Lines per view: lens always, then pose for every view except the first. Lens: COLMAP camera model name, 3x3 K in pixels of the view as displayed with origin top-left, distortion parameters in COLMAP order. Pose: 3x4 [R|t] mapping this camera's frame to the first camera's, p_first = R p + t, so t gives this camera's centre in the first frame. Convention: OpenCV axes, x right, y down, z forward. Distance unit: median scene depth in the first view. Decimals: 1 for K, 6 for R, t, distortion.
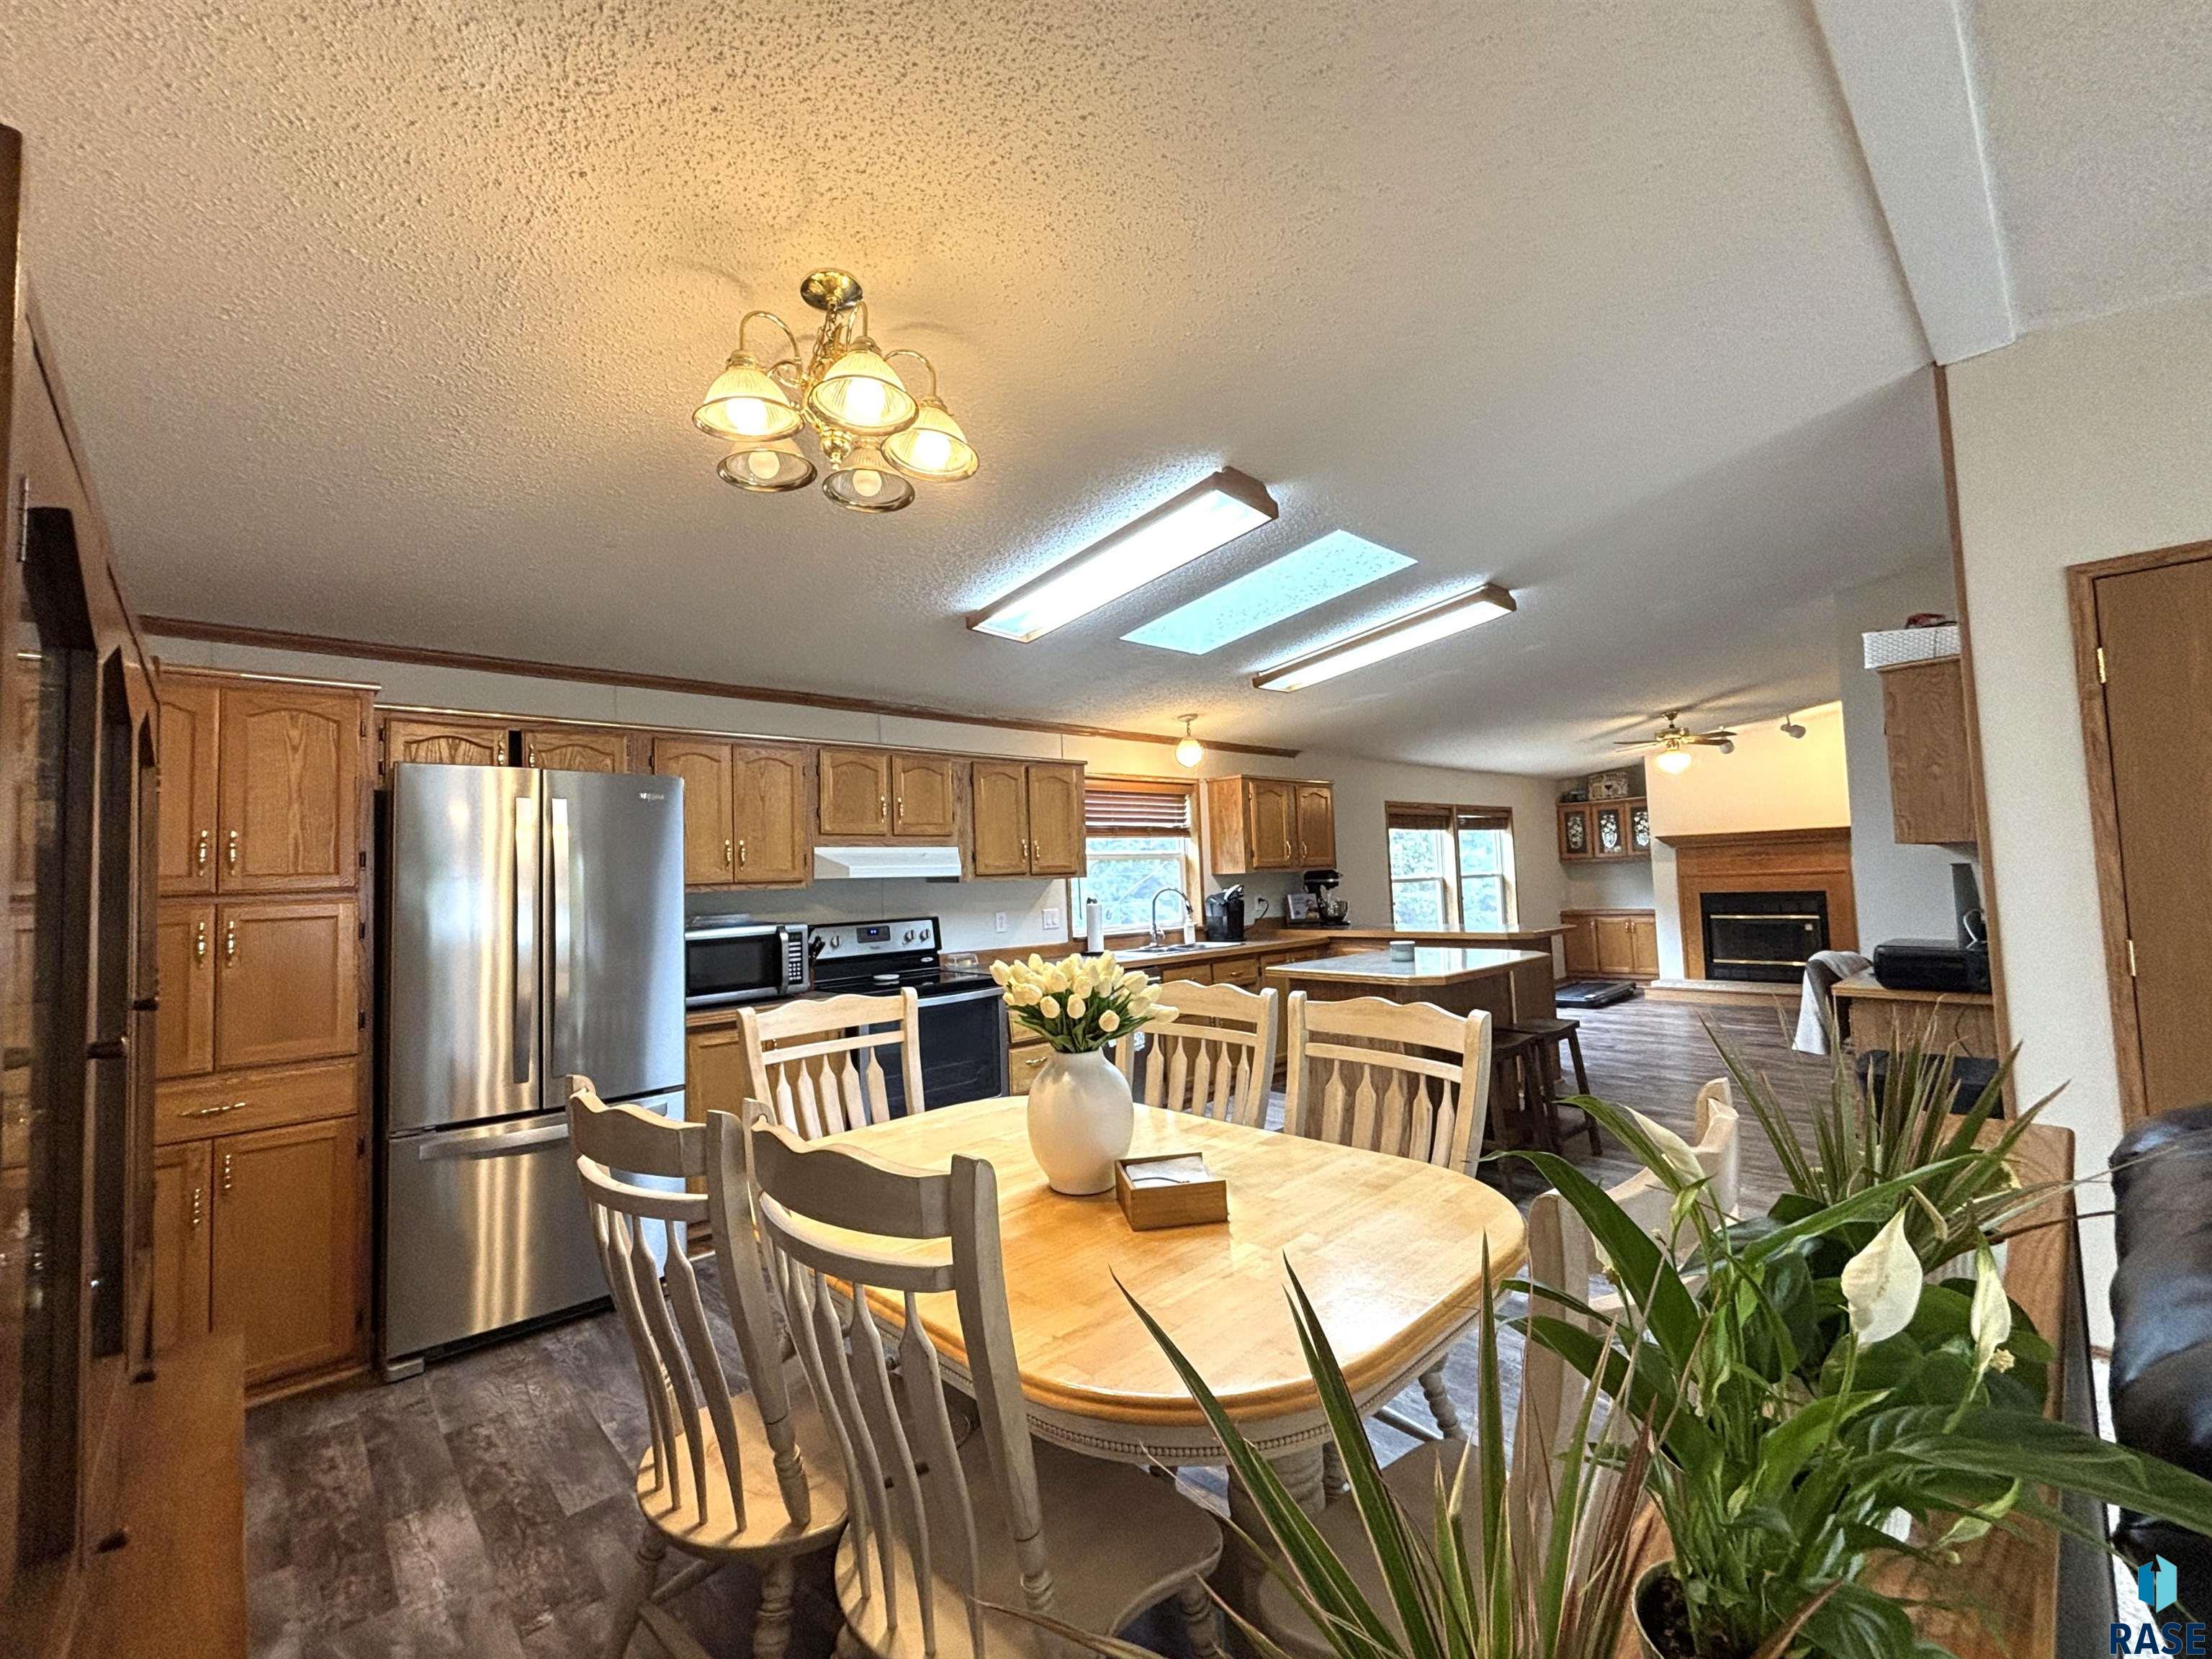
lens RADIAL K [[916.3, 0, 1103.9], [0, 916.3, 831.5], [0, 0, 1]] dist [0.002804, -0.000033]
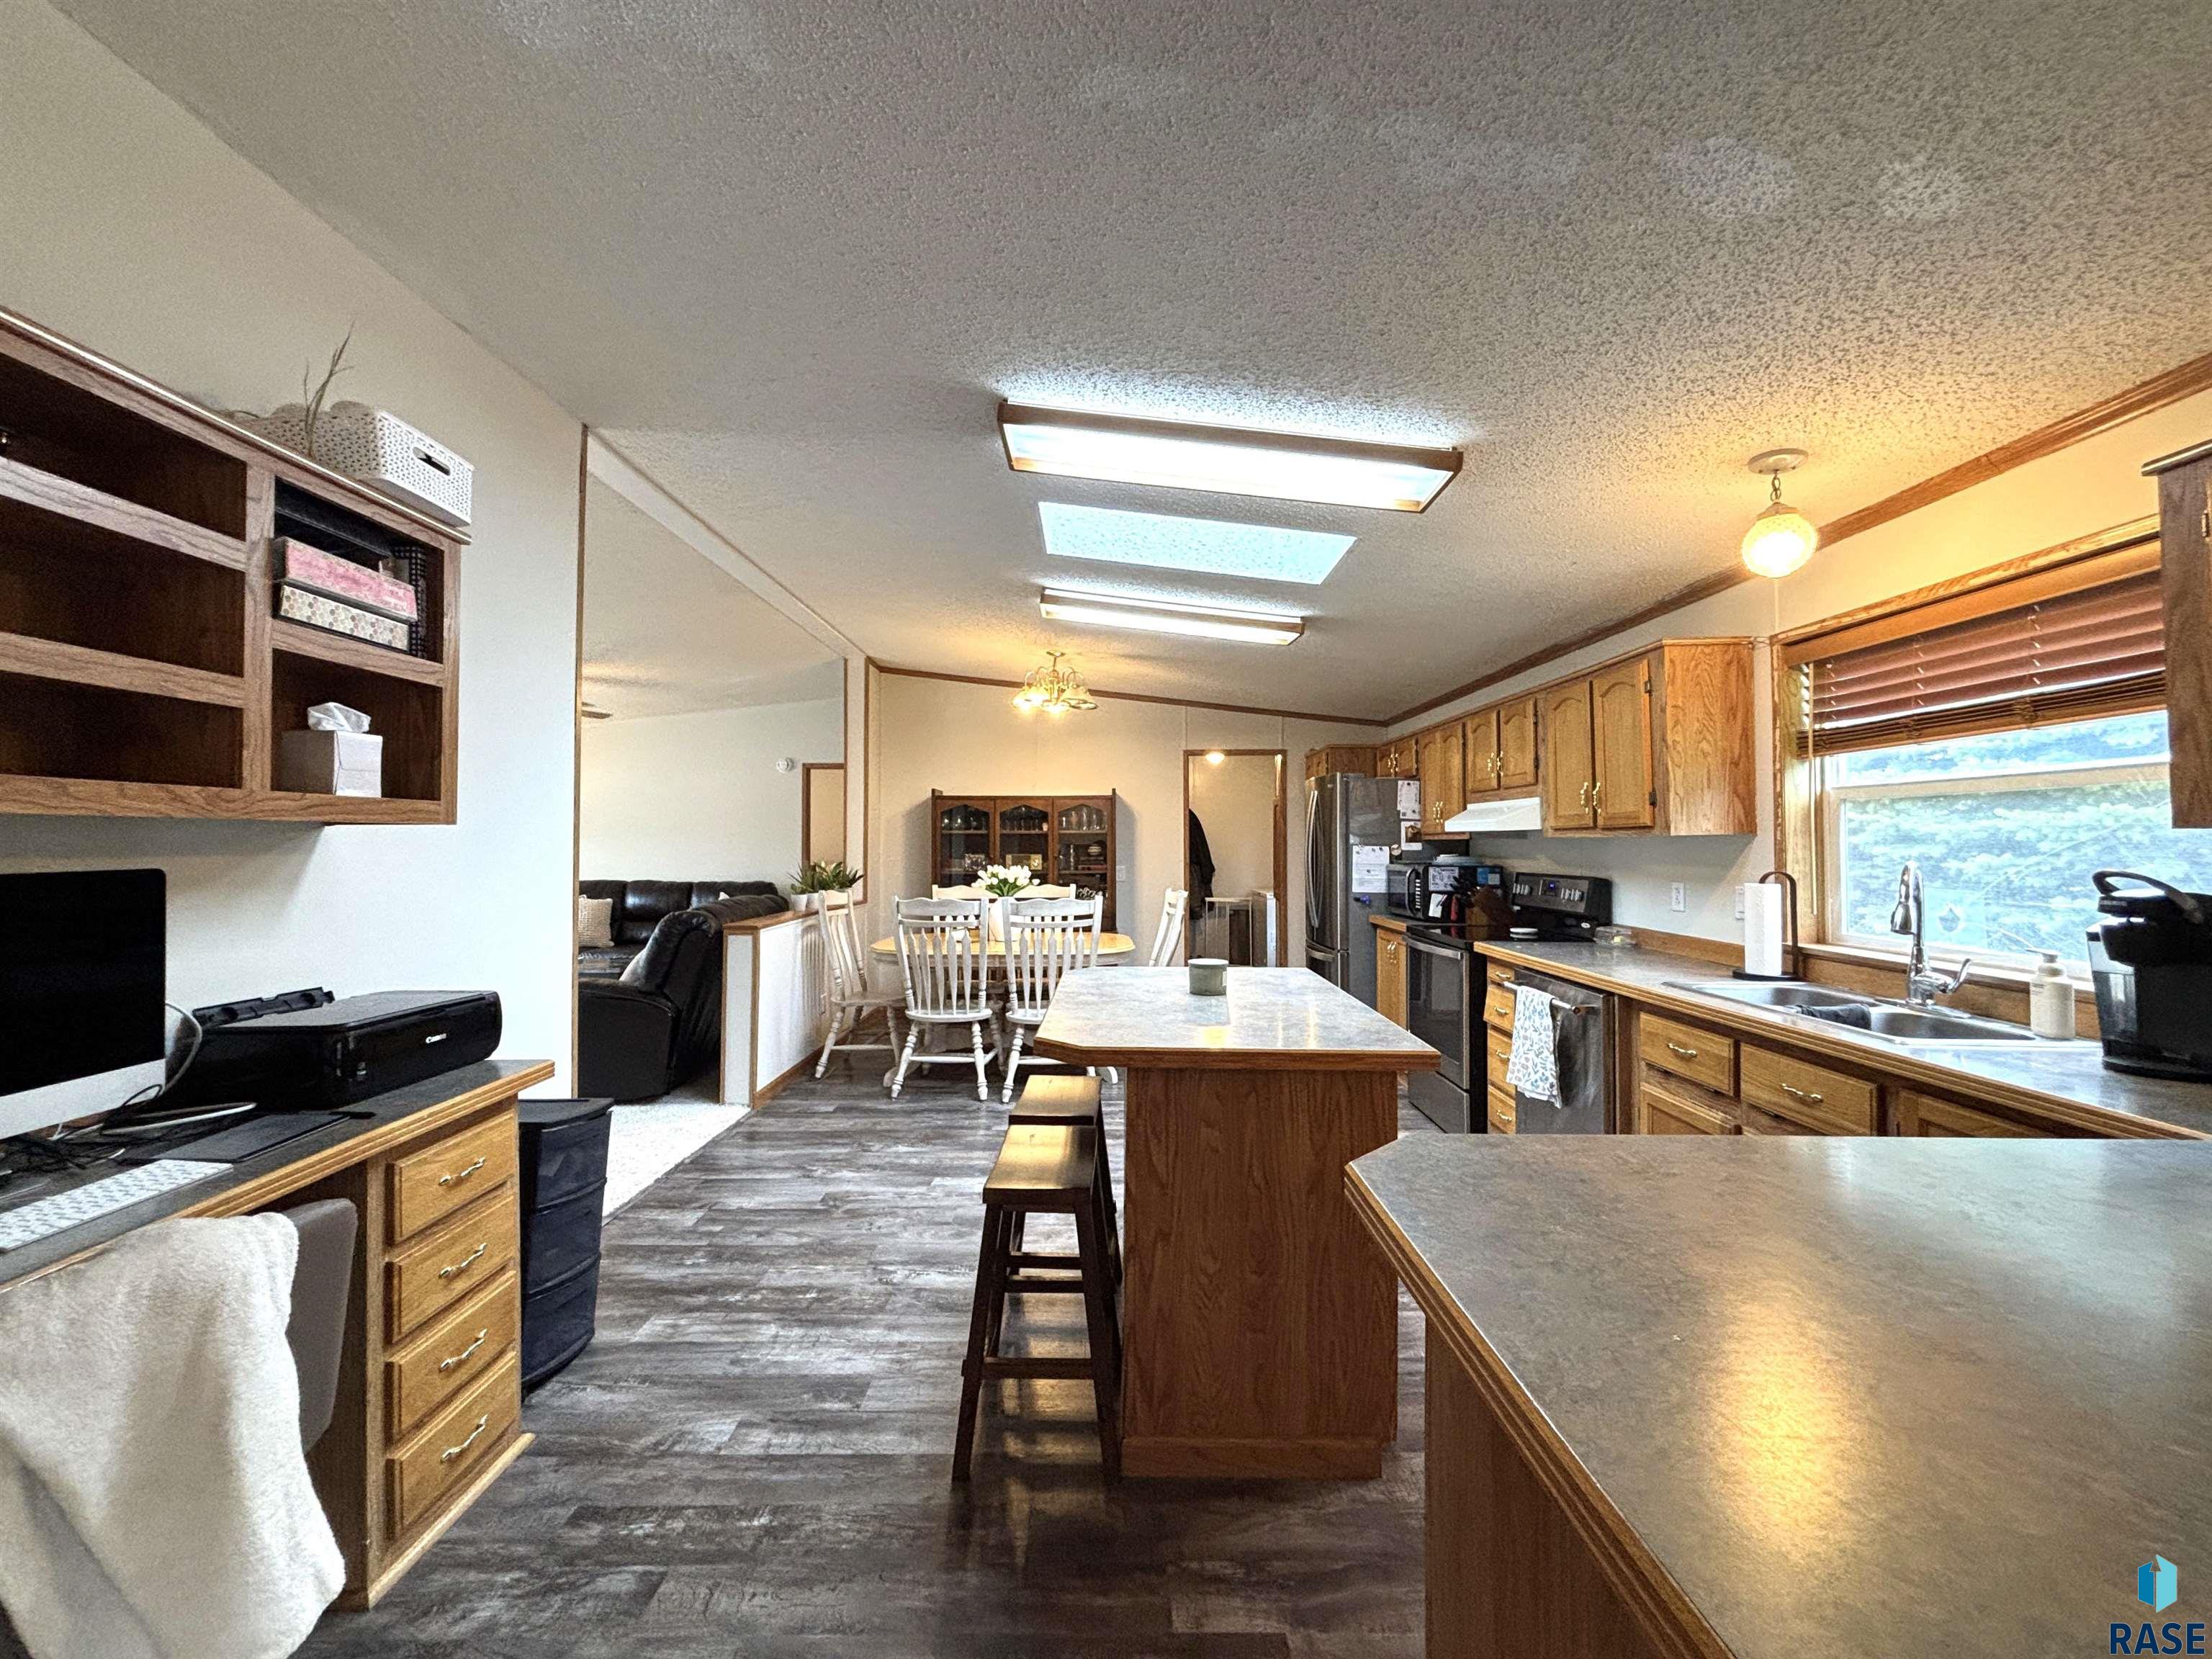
lens RADIAL K [[888.4, 0, 1105.9], [0, 888.4, 823.3], [0, 0, 1]] dist [0.005294, -0.000390]
pose [[-0.675048, 0.018669, -0.737538, 0.707908], [0.063514, 0.997439, -0.032884, 0.041811], [0.735035, -0.069042, -0.674505, 1.203543]]
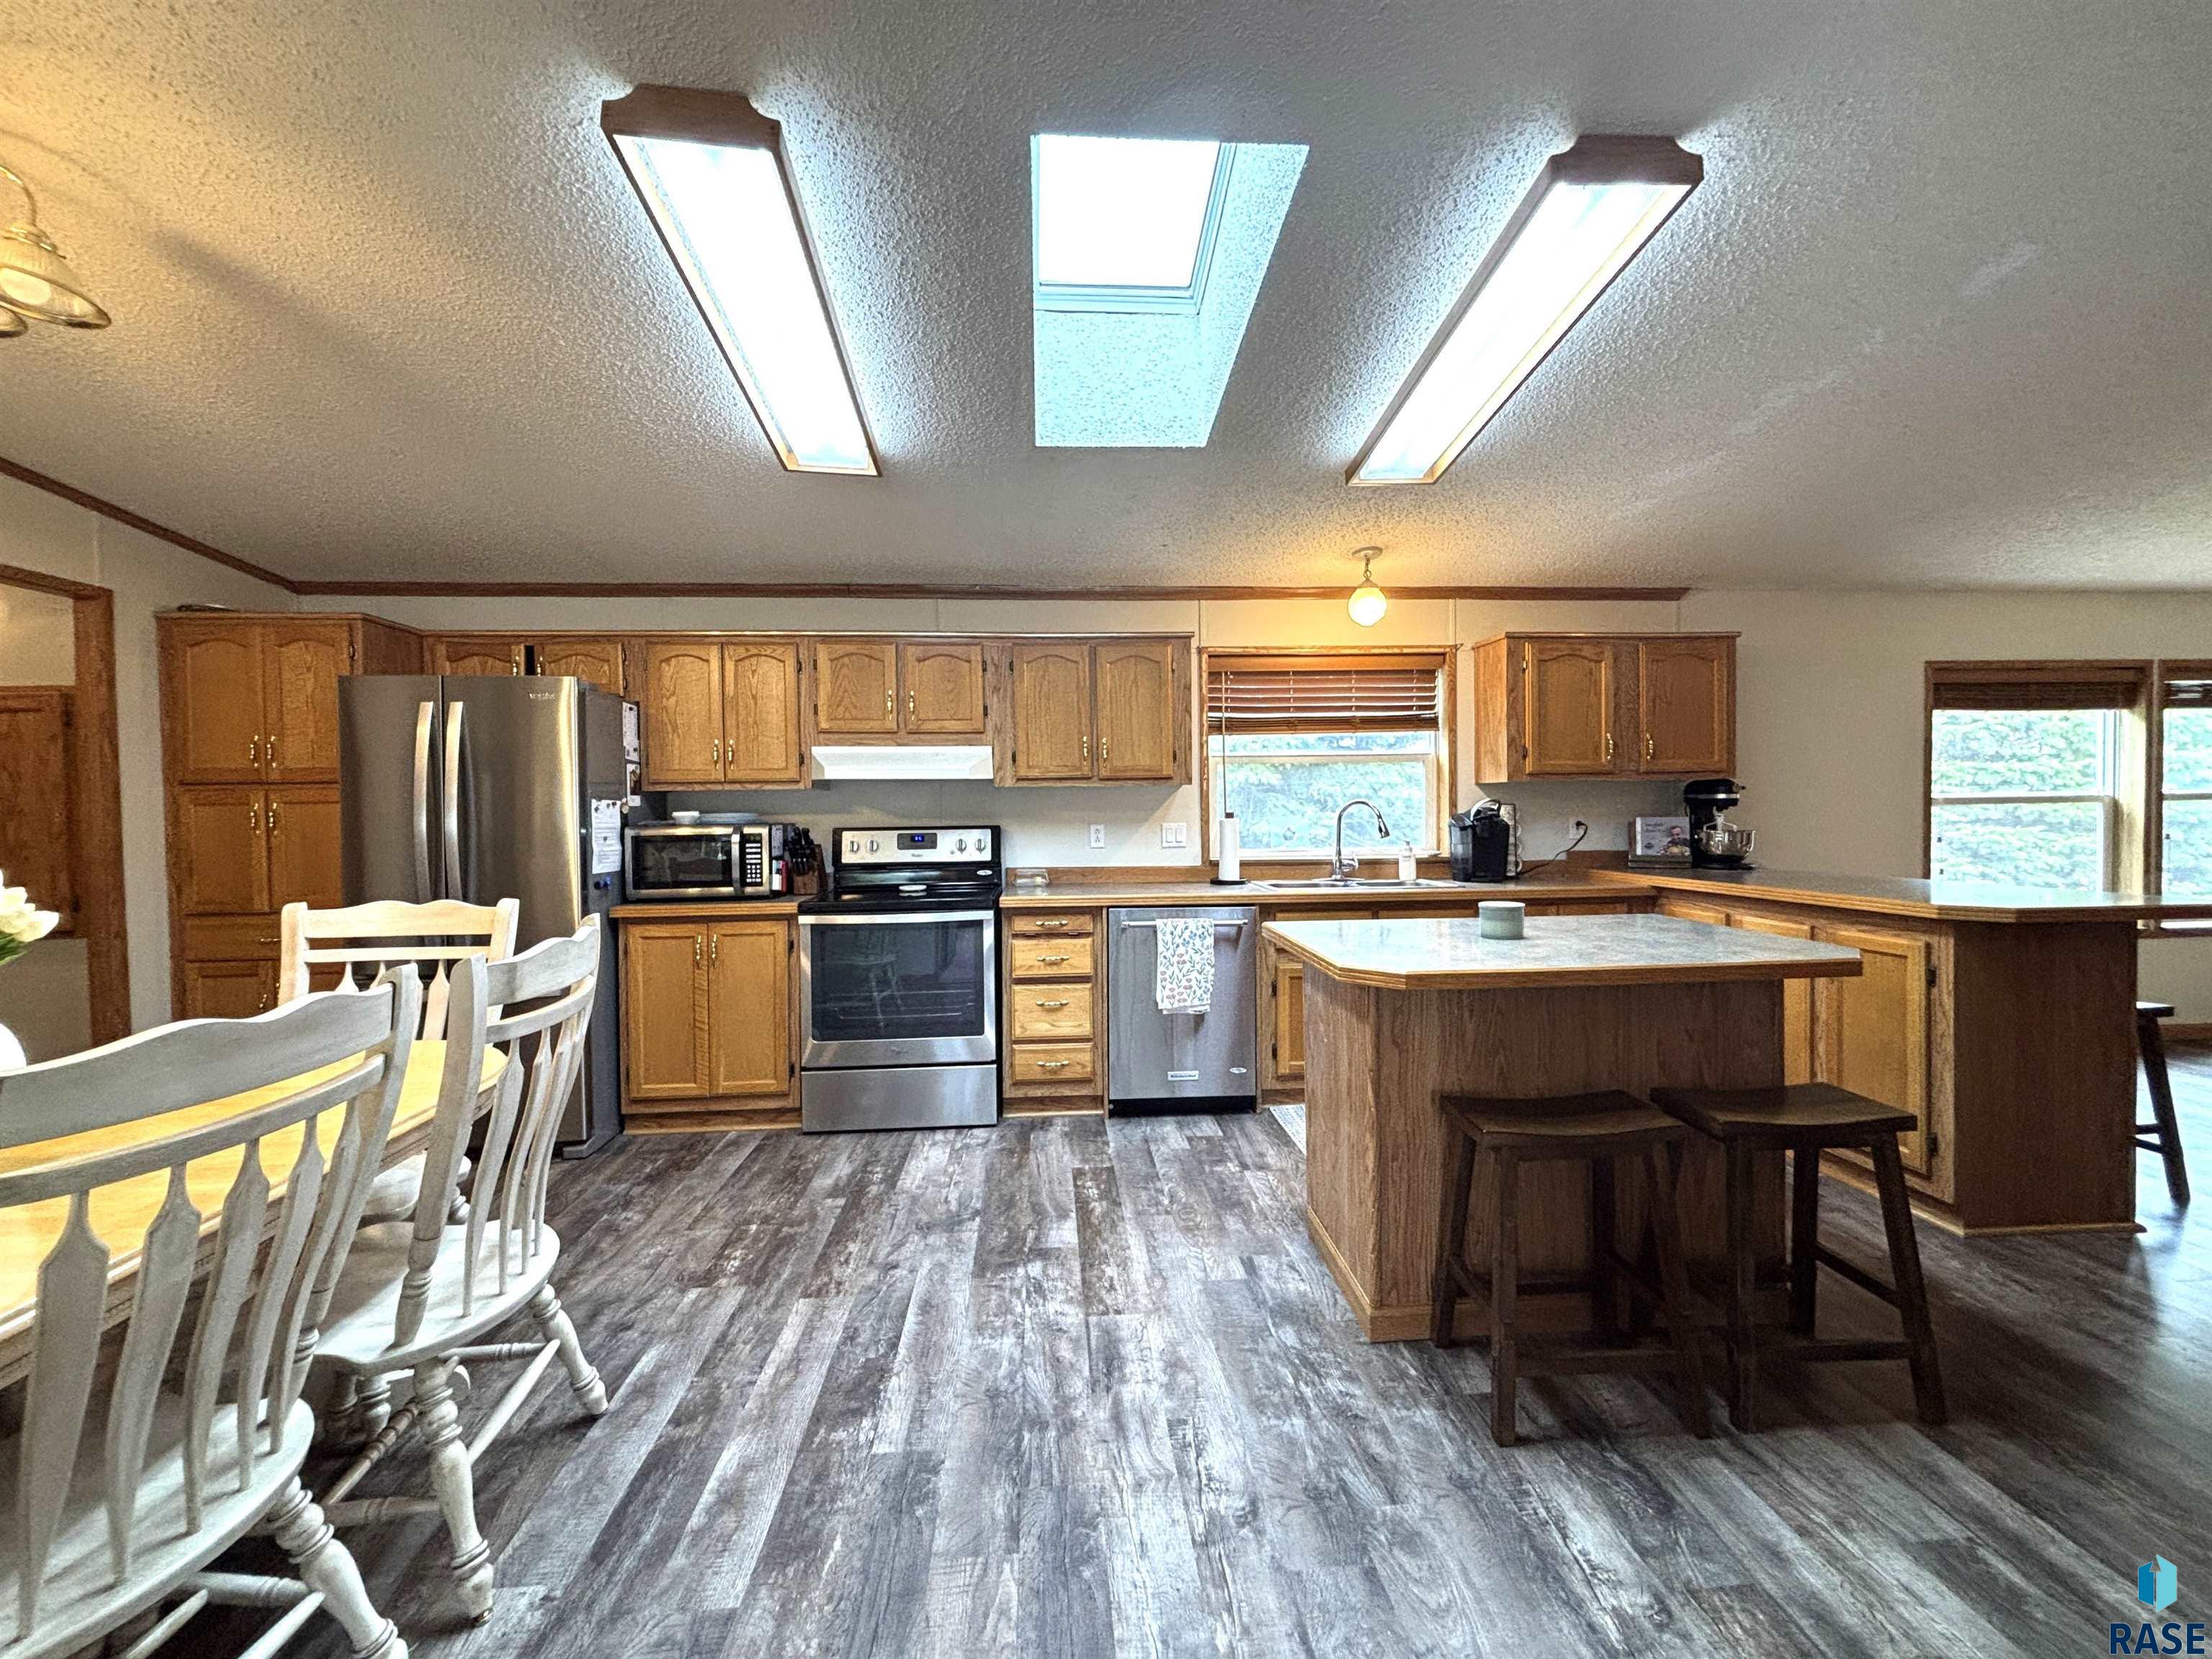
lens RADIAL K [[888.4, 0, 1105.9], [0, 888.4, 823.3], [0, 0, 1]] dist [0.005294, -0.000390]
pose [[0.782431, 0.037704, -0.621594, 0.424048], [0.016943, 0.996507, 0.081772, 0.022291], [0.622506, -0.074512, 0.779059, 0.390906]]
